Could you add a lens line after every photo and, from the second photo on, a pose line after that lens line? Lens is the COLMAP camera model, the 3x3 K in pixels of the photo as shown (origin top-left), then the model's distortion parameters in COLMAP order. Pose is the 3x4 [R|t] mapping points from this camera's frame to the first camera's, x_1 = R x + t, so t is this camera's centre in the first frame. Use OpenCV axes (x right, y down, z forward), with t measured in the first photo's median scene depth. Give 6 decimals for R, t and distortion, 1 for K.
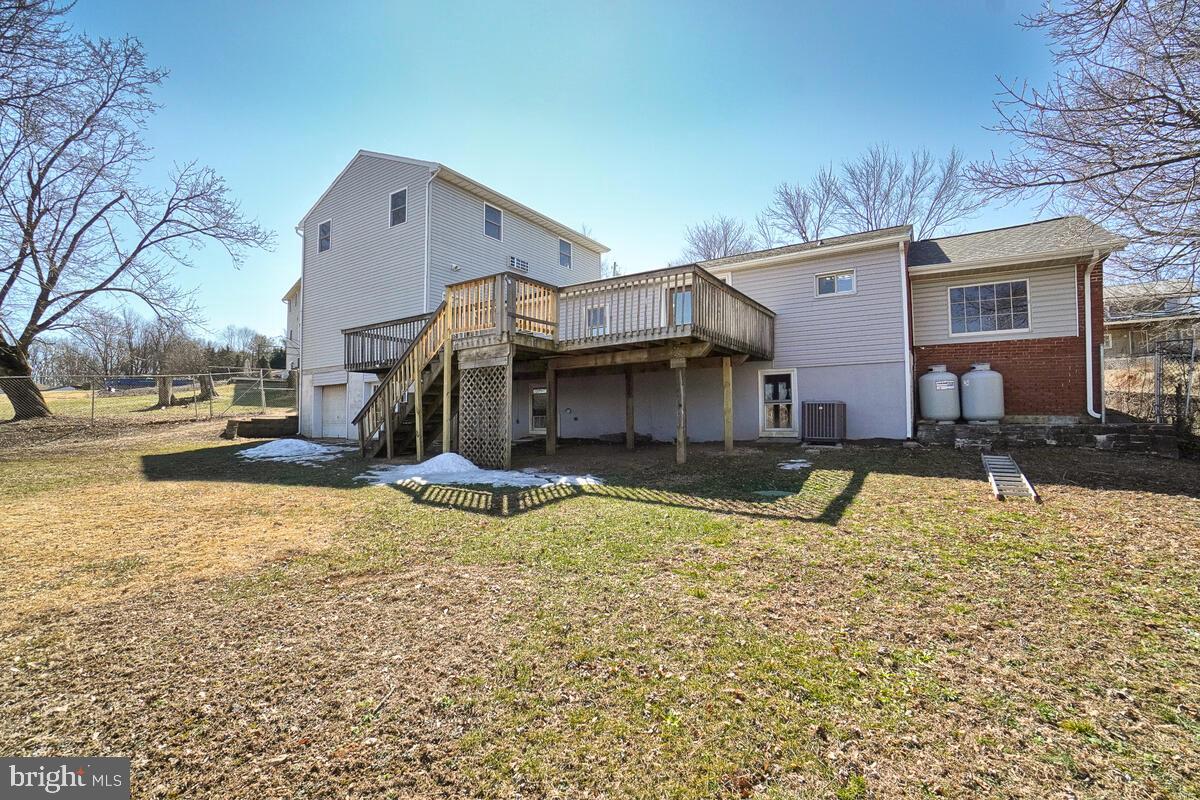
lens RADIAL K [[540.5, 0, 600.0], [0, 540.5, 400.0], [0, 0, 1]] dist [-0.030287, 0.000796]
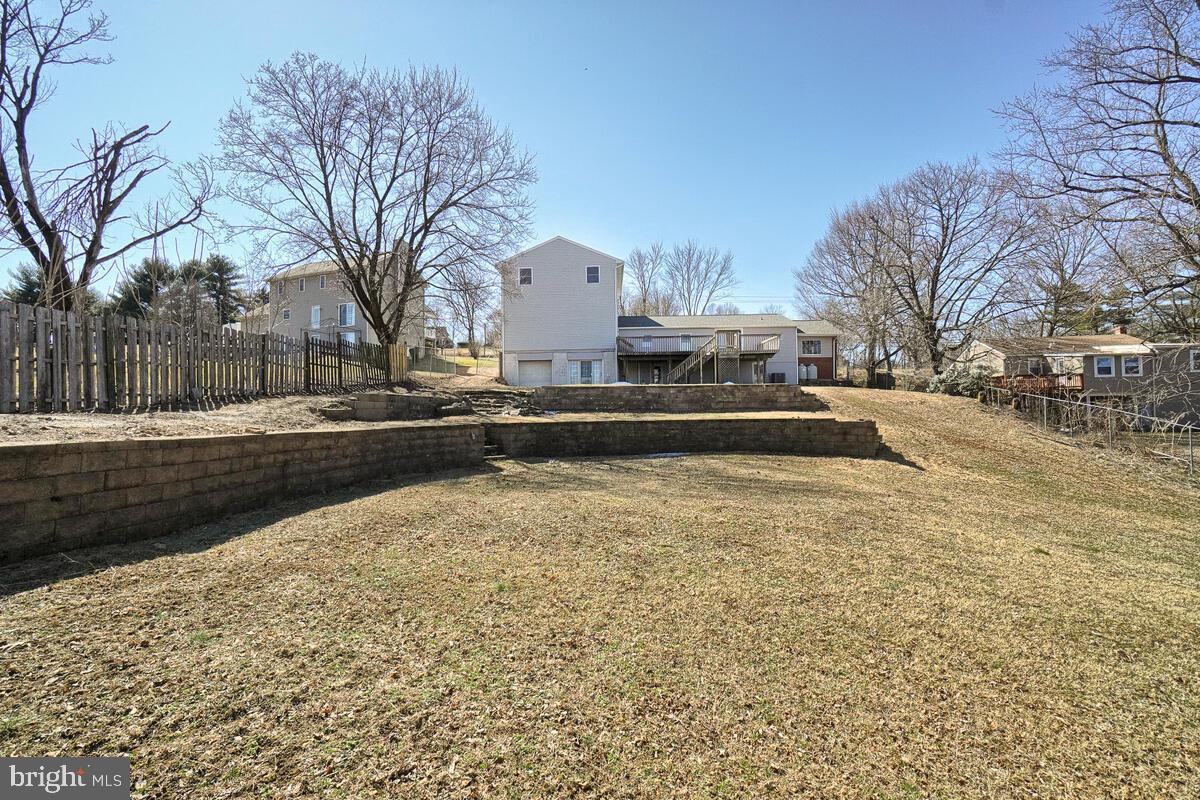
lens RADIAL K [[540.5, 0, 600.0], [0, 540.5, 400.0], [0, 0, 1]] dist [-0.030287, 0.000796]
pose [[0.846774, 0.010600, 0.531848, -2.257137], [-0.018200, 0.999793, 0.009052, 0.157792], [-0.531642, -0.017344, 0.846792, -1.207029]]
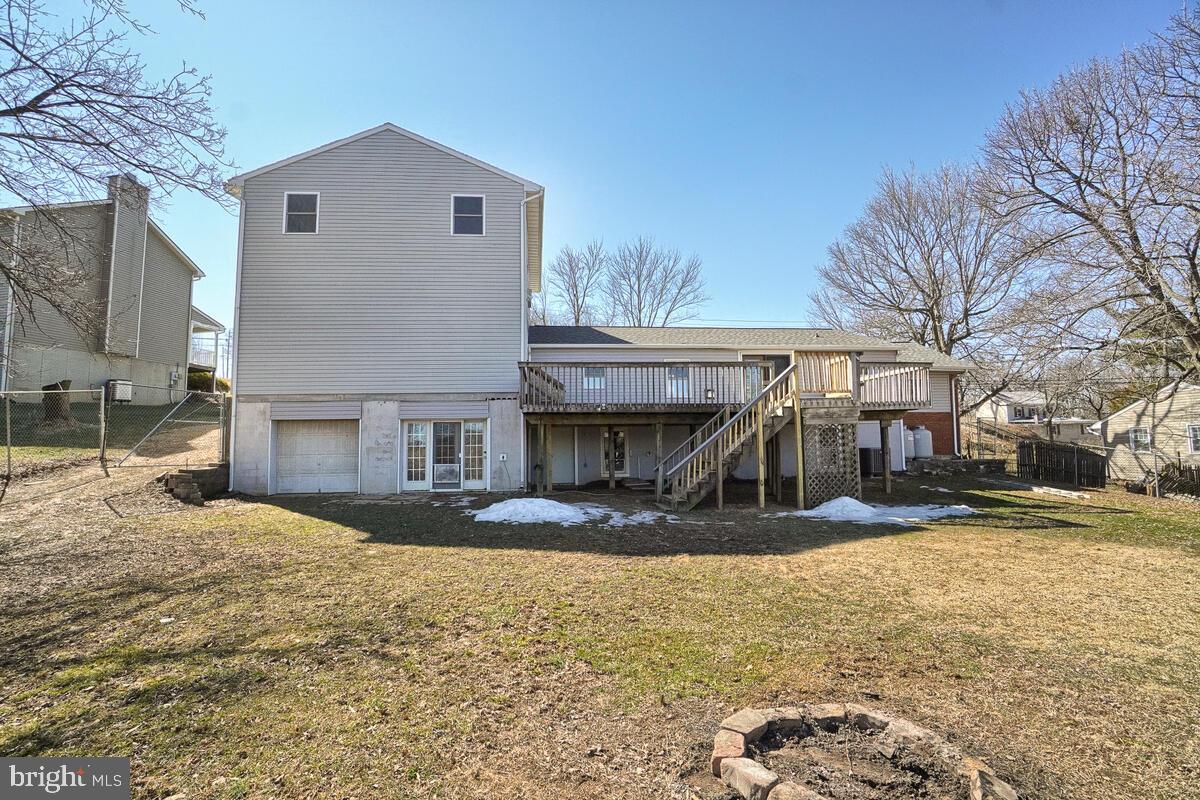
lens RADIAL K [[532.3, 0, 600.3], [0, 532.3, 402.4], [0, 0, 1]] dist [-0.071362, 0.028448]
pose [[0.766100, 0.049509, 0.640812, -1.148238], [-0.018356, 0.998307, -0.055184, -0.029462], [-0.642460, 0.030513, 0.765712, 0.362104]]
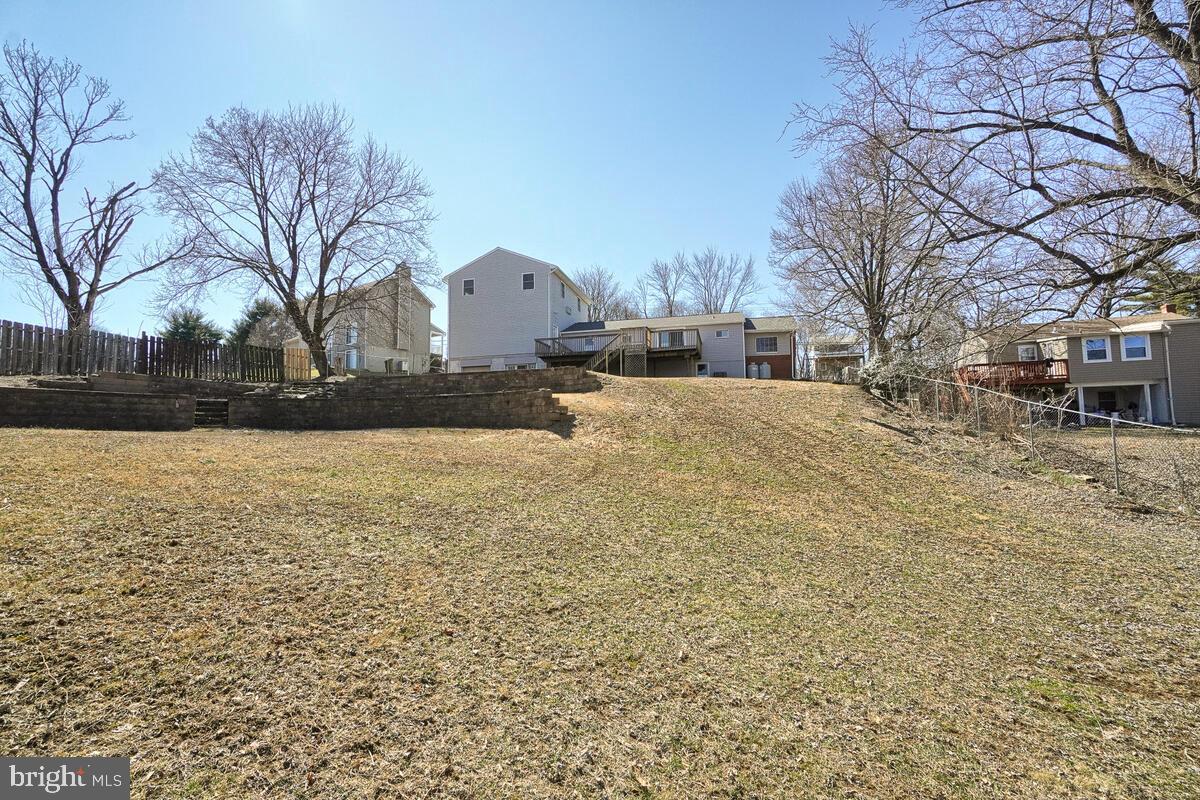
lens RADIAL K [[549.9, 0, 600.0], [0, 549.9, 400.0], [0, 0, 1]] dist [-0.038575, -0.000185]
pose [[0.944585, 0.022659, 0.327484, -1.252882], [-0.010849, 0.999225, -0.037843, 0.285091], [-0.328088, 0.032193, 0.944099, -1.721209]]
